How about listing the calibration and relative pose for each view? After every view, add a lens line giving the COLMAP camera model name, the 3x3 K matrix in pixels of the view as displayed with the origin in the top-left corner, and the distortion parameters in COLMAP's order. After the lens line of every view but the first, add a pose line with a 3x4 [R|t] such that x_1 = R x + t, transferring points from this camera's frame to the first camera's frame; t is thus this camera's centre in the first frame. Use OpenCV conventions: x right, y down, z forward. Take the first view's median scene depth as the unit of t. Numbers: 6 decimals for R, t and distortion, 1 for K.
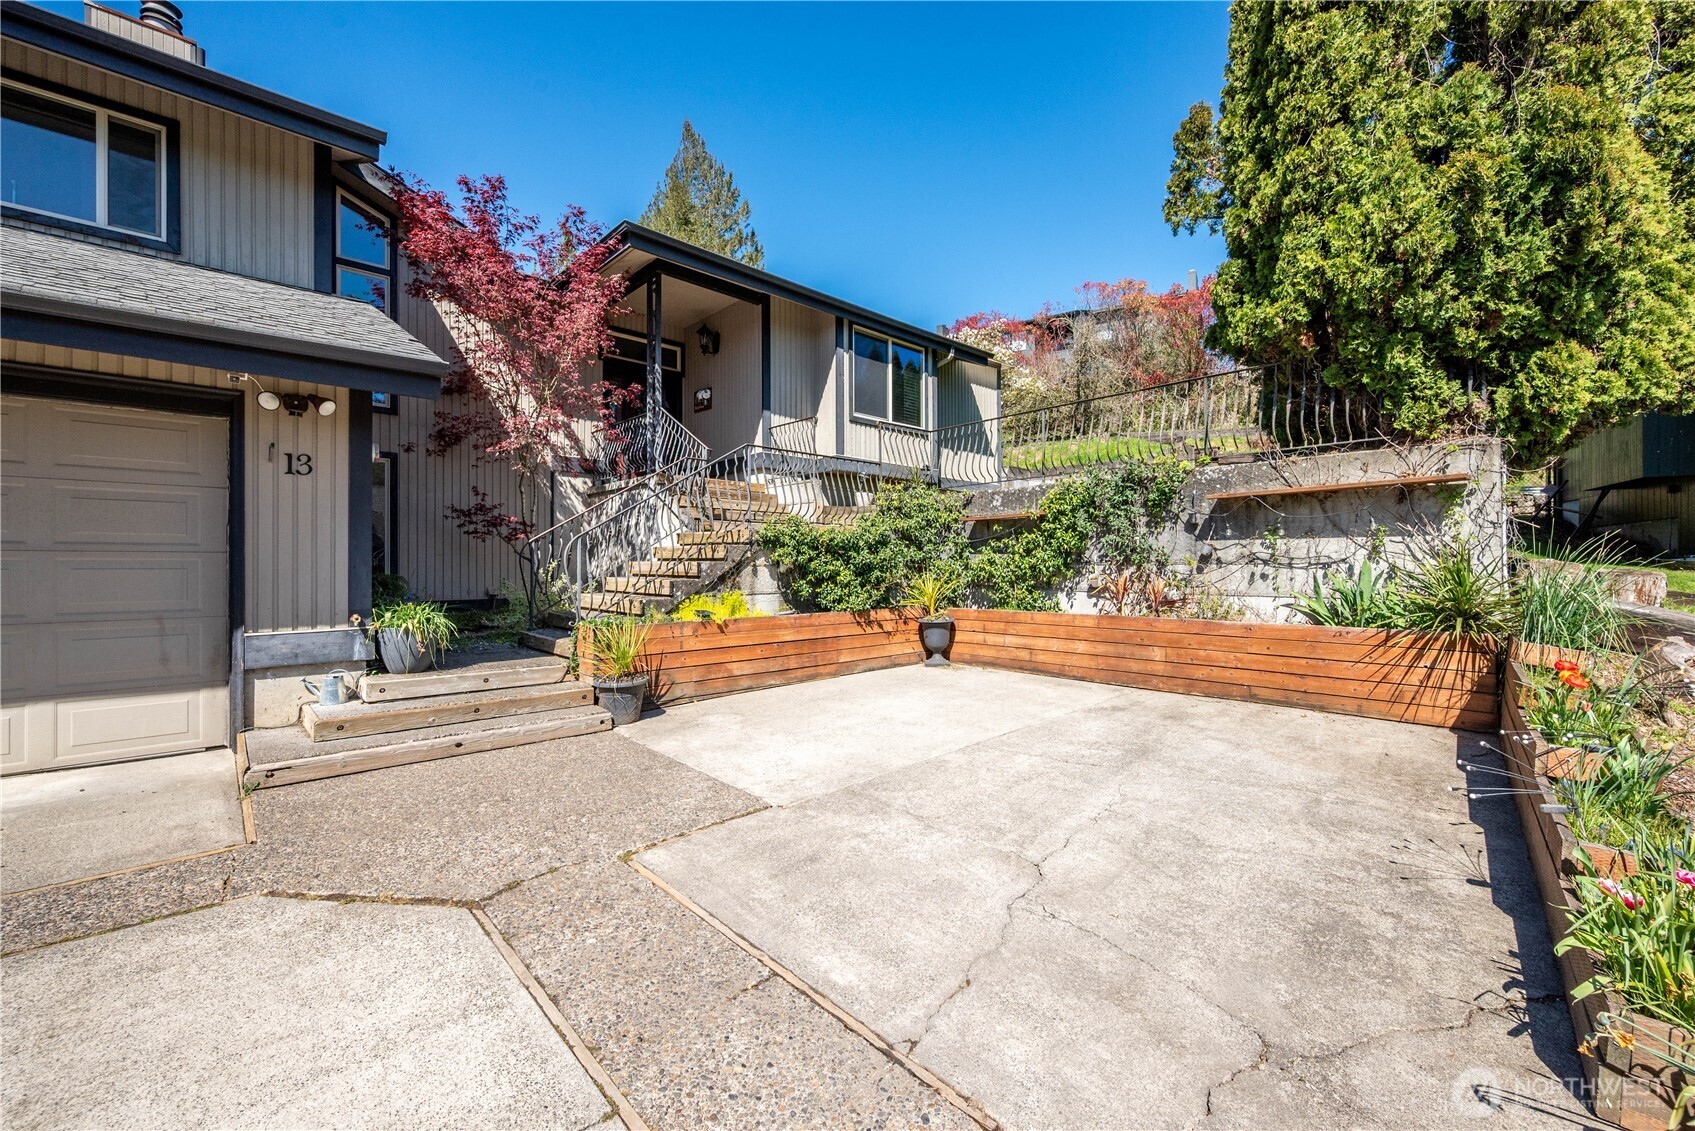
lens RADIAL K [[668.4, 0, 835.7], [0, 668.4, 558.0], [0, 0, 1]] dist [0.002214, -0.000786]
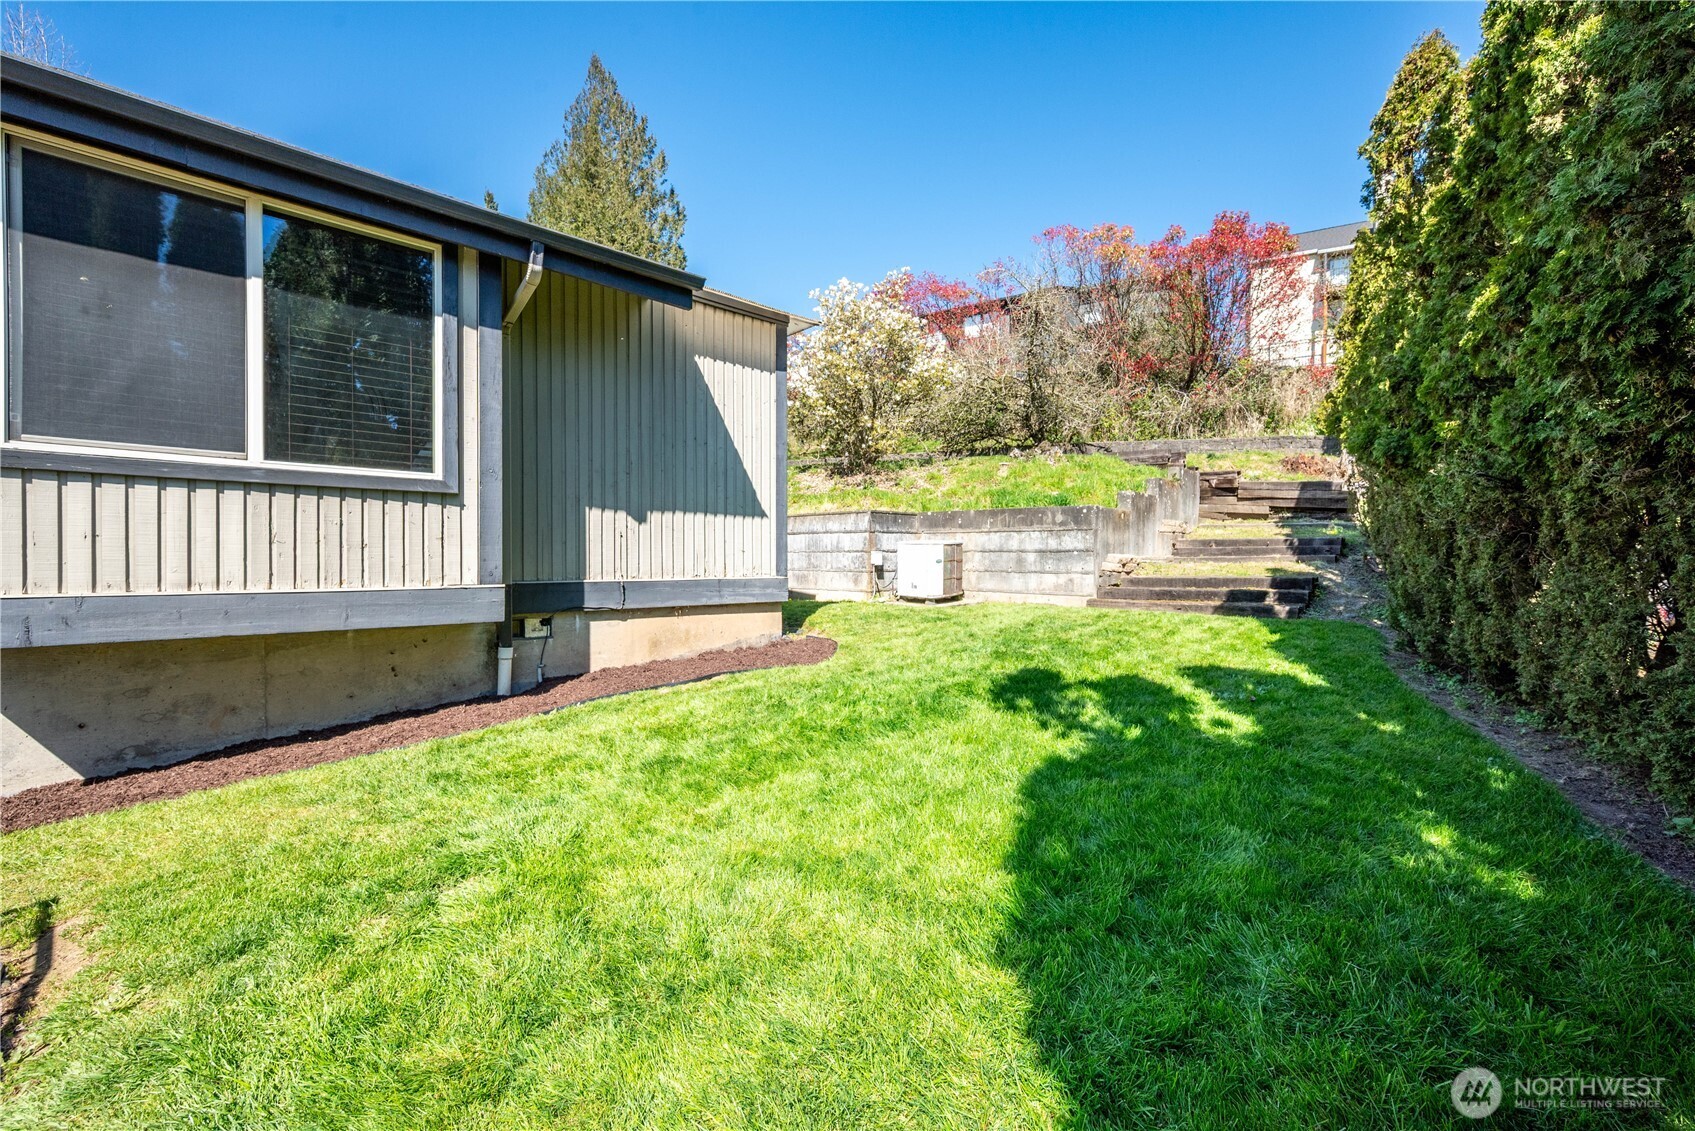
lens RADIAL K [[668.4, 0, 857.7], [0, 668.4, 561.1], [0, 0, 1]] dist [0.002214, -0.000786]
pose [[0.999753, -0.002481, 0.022074, 0.544728], [0.002199, 0.999916, 0.012810, -0.242717], [-0.022104, -0.012758, 0.999674, 1.024135]]
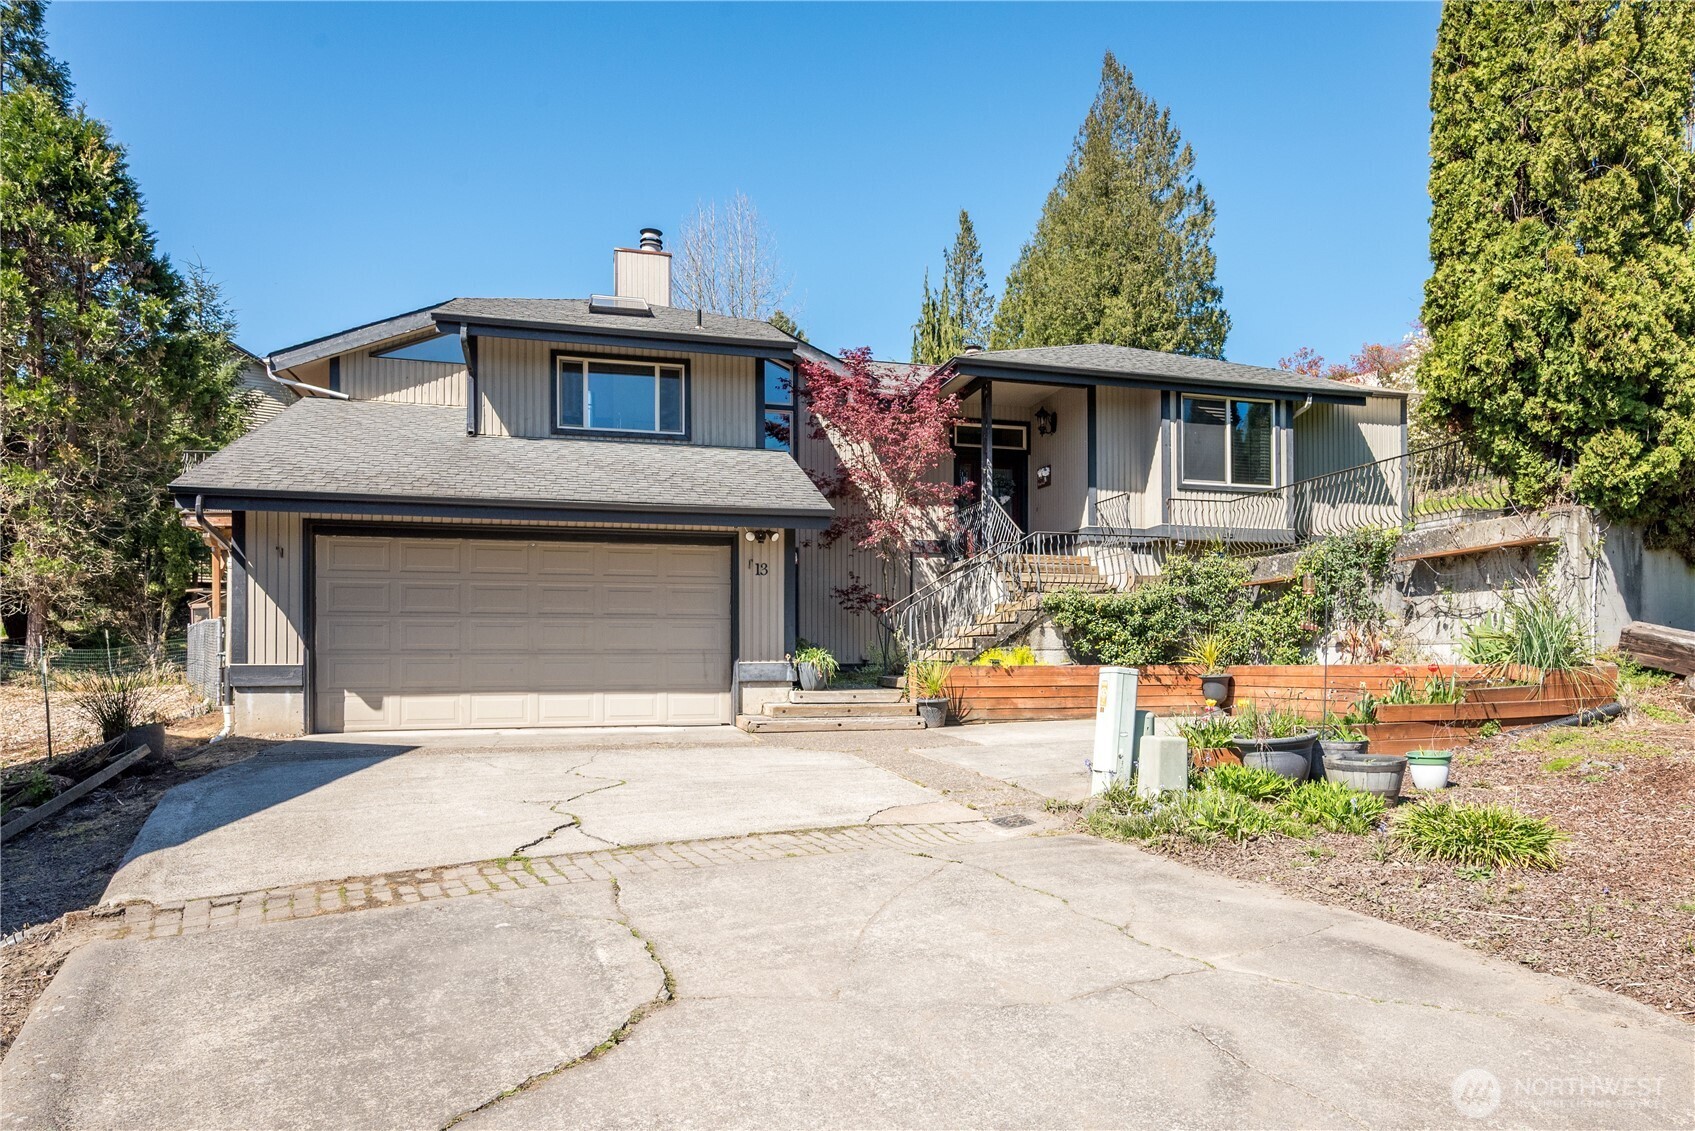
lens RADIAL K [[1059.3, 0, 859.9], [0, 1059.3, 578.4], [0, 0, 1]] dist [0.004802, 0.000421]
pose [[0.878840, -0.037911, -0.475607, 0.507732], [0.005070, 0.997524, -0.070144, 0.055382], [0.477089, 0.059234, 0.876857, -0.888806]]
